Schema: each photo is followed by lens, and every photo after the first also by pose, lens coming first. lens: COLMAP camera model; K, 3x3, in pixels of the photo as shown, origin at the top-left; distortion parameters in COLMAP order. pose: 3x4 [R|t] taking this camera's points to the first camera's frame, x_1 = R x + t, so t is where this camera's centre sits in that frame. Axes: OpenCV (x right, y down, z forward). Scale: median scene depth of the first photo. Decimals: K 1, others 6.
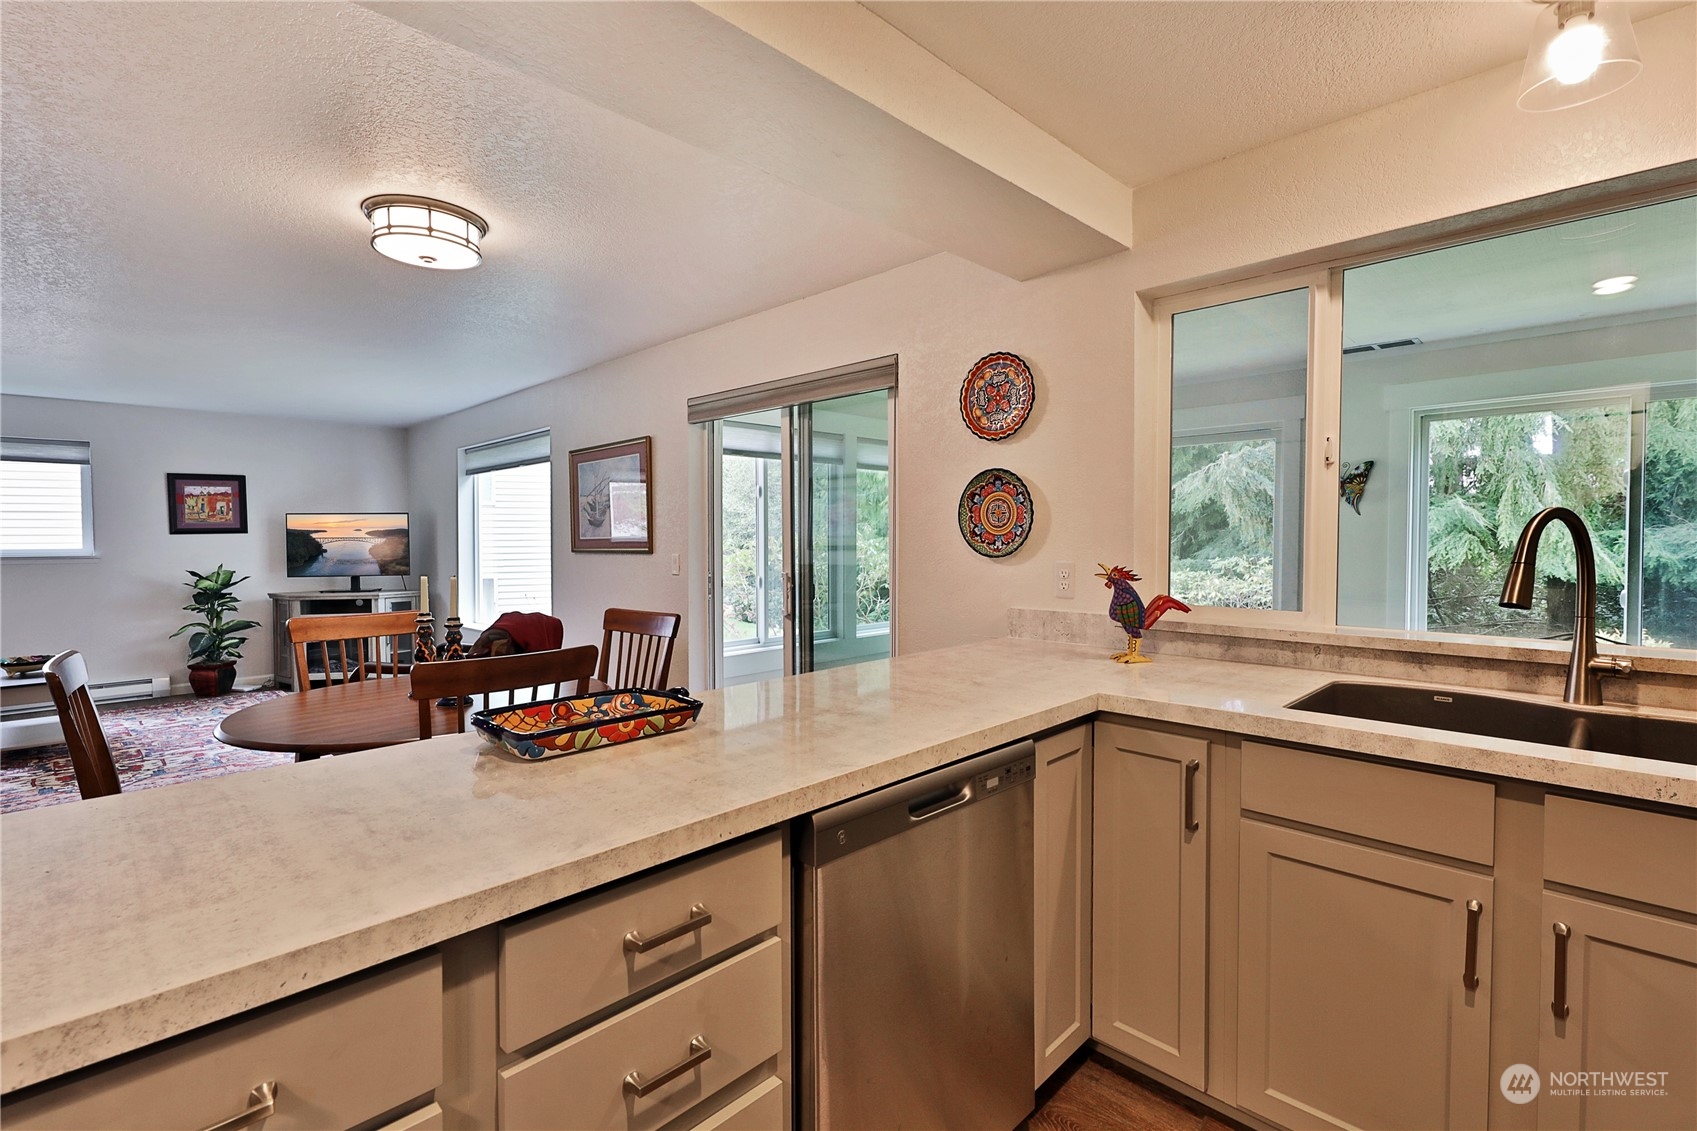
lens RADIAL K [[772.1, 0, 852.8], [0, 772.1, 560.9], [0, 0, 1]] dist [0.009830, -0.000171]
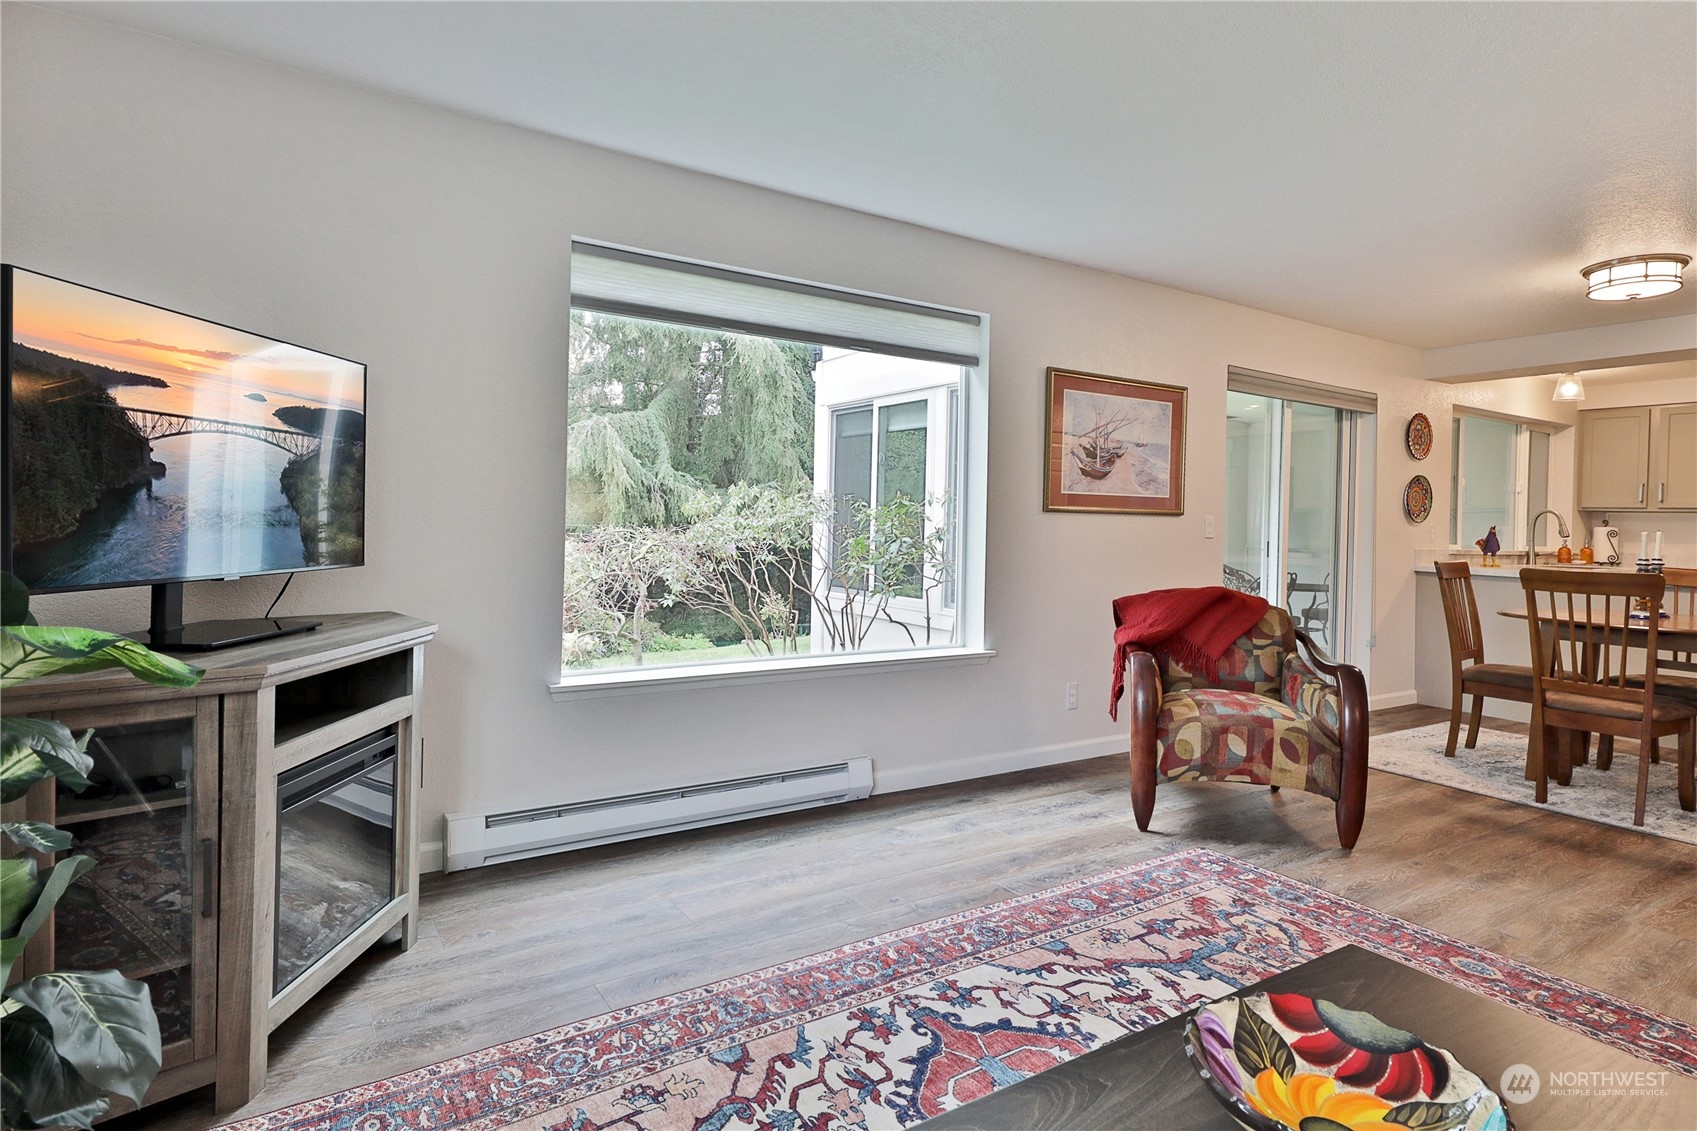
lens RADIAL K [[888.3, 0, 844.9], [0, 888.3, 528.4], [0, 0, 1]] dist [0.015760, -0.000676]
pose [[0.226841, 0.002379, 0.973929, -1.538761], [0.001776, 0.999994, -0.002857, 0.009496], [-0.973930, 0.002378, 0.226836, 1.281003]]
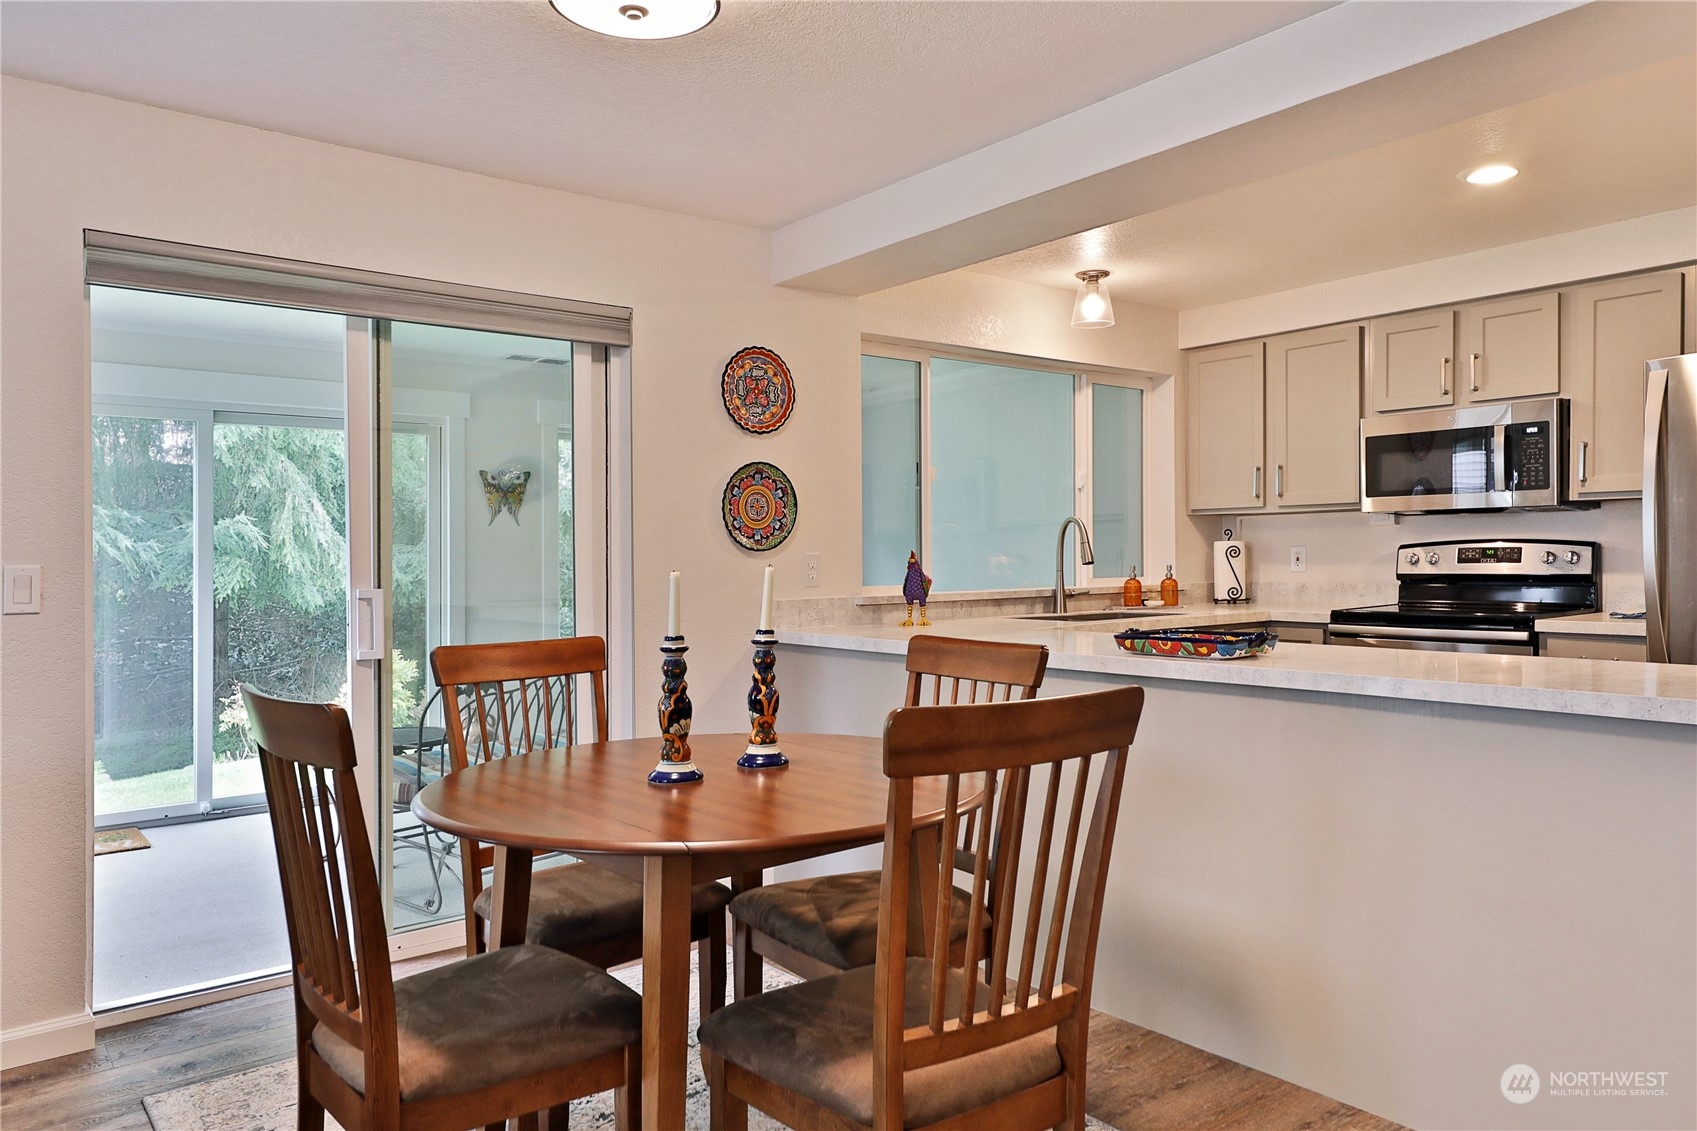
lens RADIAL K [[1164.7, 0, 848.5], [0, 1164.7, 565.5], [0, 0, 1]] dist [0.006913, 0.003343]
pose [[0.113615, -0.003488, 0.993519, -0.891600], [0.046722, 0.998906, -0.001836, 0.015148], [-0.992426, 0.046627, 0.113654, 0.496744]]
